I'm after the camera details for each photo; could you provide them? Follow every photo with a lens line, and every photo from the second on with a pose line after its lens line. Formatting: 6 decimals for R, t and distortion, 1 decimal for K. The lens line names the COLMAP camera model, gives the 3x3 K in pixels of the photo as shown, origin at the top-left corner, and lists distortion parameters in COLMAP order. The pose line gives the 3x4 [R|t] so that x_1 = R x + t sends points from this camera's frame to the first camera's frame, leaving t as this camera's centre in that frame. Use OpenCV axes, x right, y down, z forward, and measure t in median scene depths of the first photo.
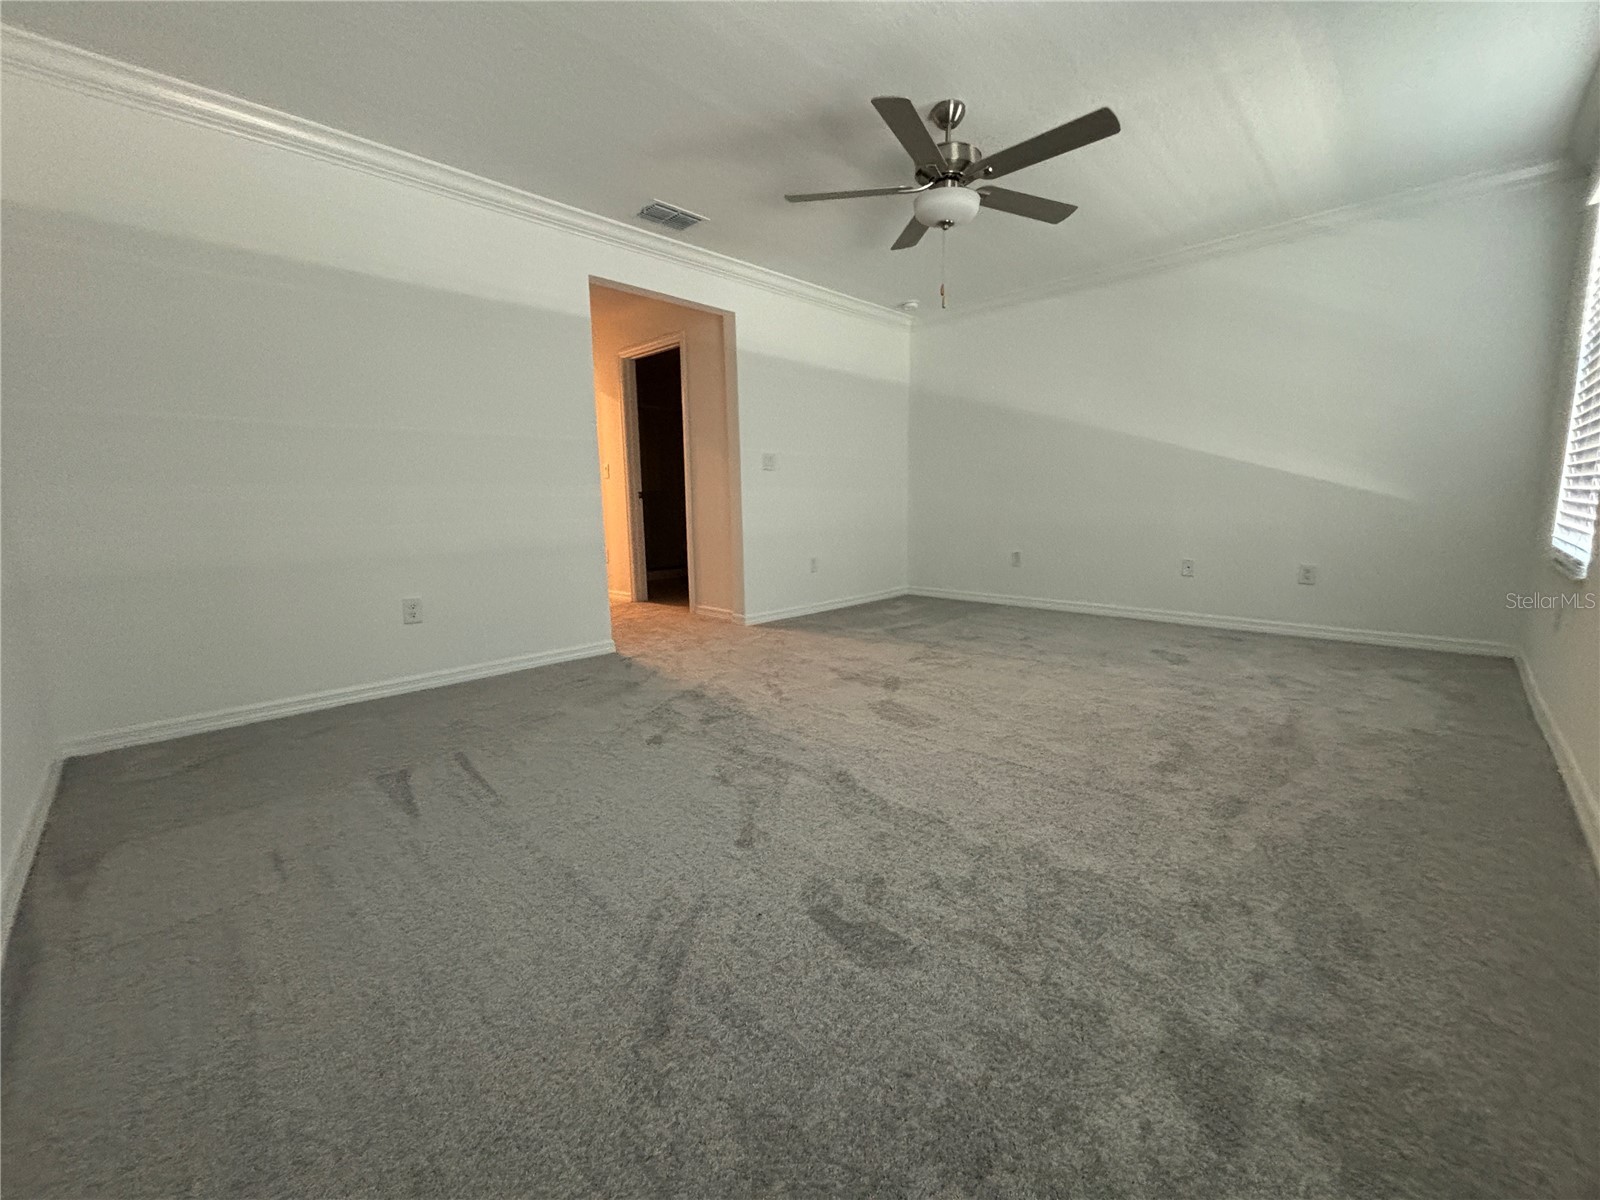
lens RADIAL K [[643.5, 0, 801.6], [0, 643.5, 604.6], [0, 0, 1]] dist [0.004181, 0.000034]
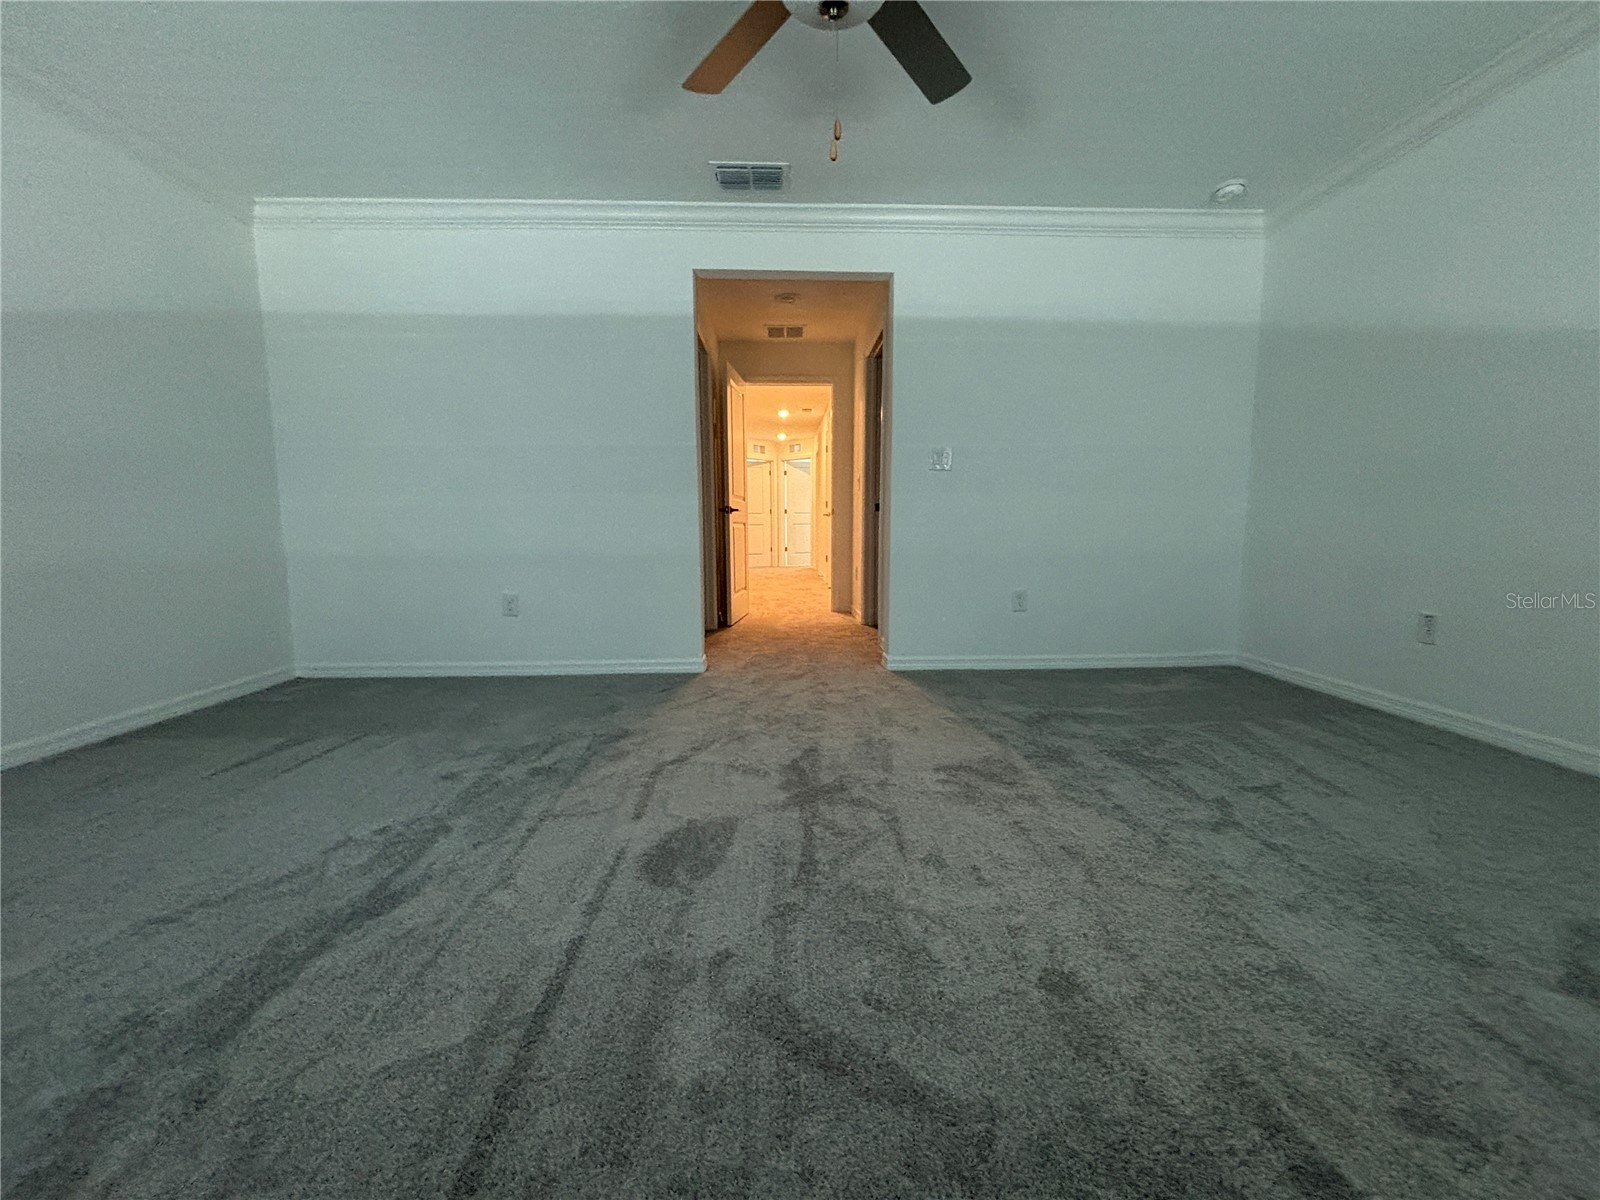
lens RADIAL K [[643.5, 0, 801.6], [0, 643.5, 604.6], [0, 0, 1]] dist [0.004181, 0.000034]
pose [[0.732377, 0.099874, -0.673535, 0.478981], [-0.117023, 0.992928, 0.019988, -0.065763], [0.670768, 0.064180, 0.738885, 0.455592]]
